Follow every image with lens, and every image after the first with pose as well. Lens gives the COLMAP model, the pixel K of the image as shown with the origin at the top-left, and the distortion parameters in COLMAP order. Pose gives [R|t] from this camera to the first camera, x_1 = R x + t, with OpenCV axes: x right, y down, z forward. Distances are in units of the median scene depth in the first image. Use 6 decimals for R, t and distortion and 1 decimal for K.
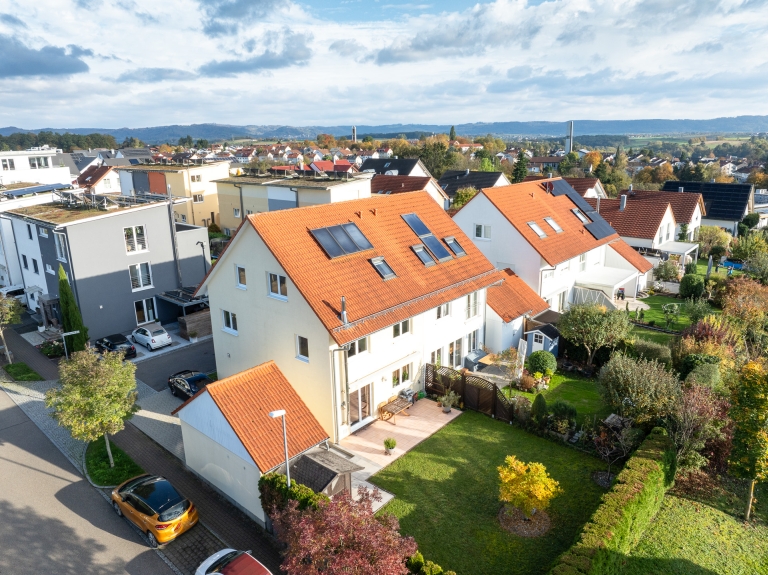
lens RADIAL K [[543.3, 0, 387.5], [0, 543.3, 285.7], [0, 0, 1]] dist [-0.050592, 0.017306]
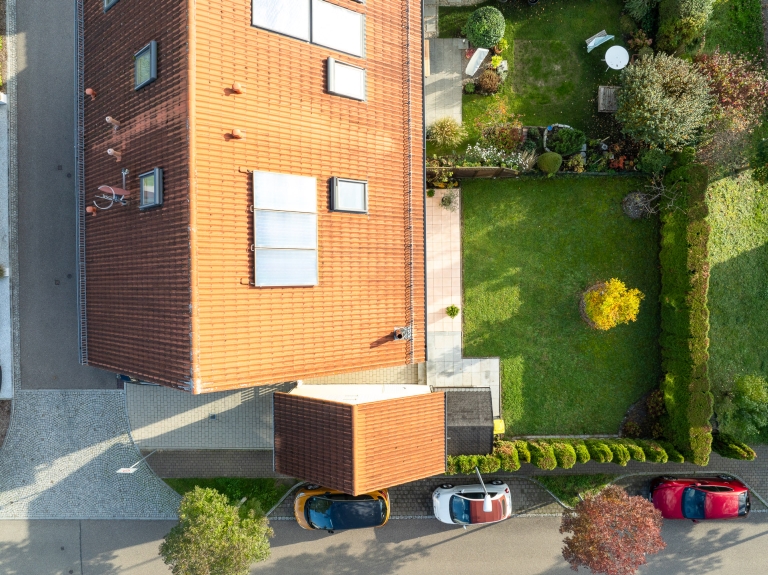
lens RADIAL K [[543.3, 0, 386.1], [0, 543.3, 287.2], [0, 0, 1]] dist [-0.050592, 0.017306]
pose [[0.747426, -0.664268, -0.010093, -0.032965], [0.188042, 0.196961, 0.962209, -0.469626], [-0.637177, -0.721078, 0.272124, 0.604729]]
